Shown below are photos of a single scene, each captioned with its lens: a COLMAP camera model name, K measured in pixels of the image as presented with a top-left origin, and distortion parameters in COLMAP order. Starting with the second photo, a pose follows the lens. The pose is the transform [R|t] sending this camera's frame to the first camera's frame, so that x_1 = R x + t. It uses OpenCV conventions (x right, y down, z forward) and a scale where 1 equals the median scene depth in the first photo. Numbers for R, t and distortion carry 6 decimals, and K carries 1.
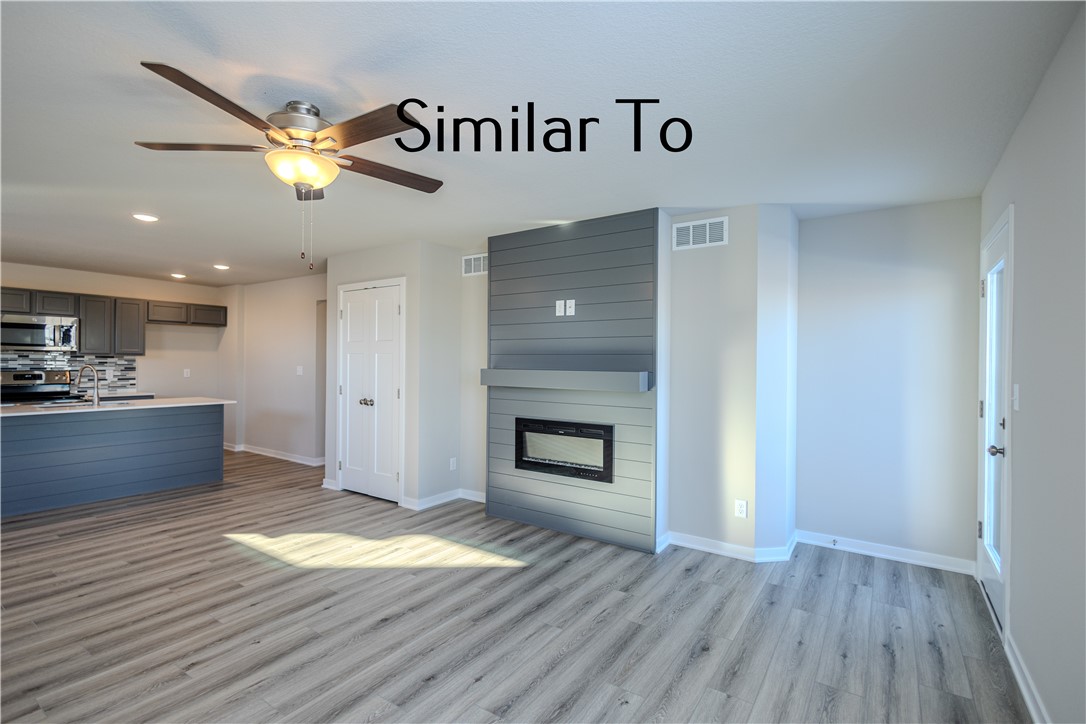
lens RADIAL K [[502.8, 0, 549.5], [0, 502.8, 362.6], [0, 0, 1]] dist [0.014262, -0.001621]
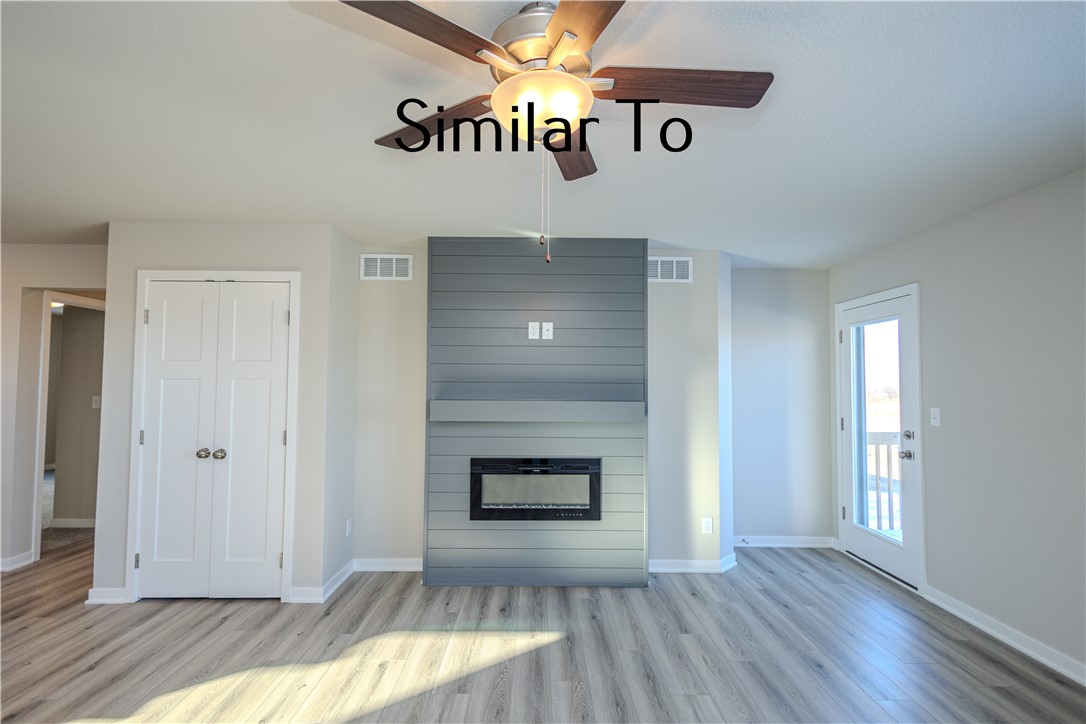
lens RADIAL K [[502.8, 0, 544.7], [0, 502.8, 364.2], [0, 0, 1]] dist [0.014262, -0.001621]
pose [[0.822850, 0.020181, 0.567900, -0.489224], [0.000470, 0.999345, -0.036193, -0.017267], [-0.568258, 0.030048, 0.822302, 0.270461]]
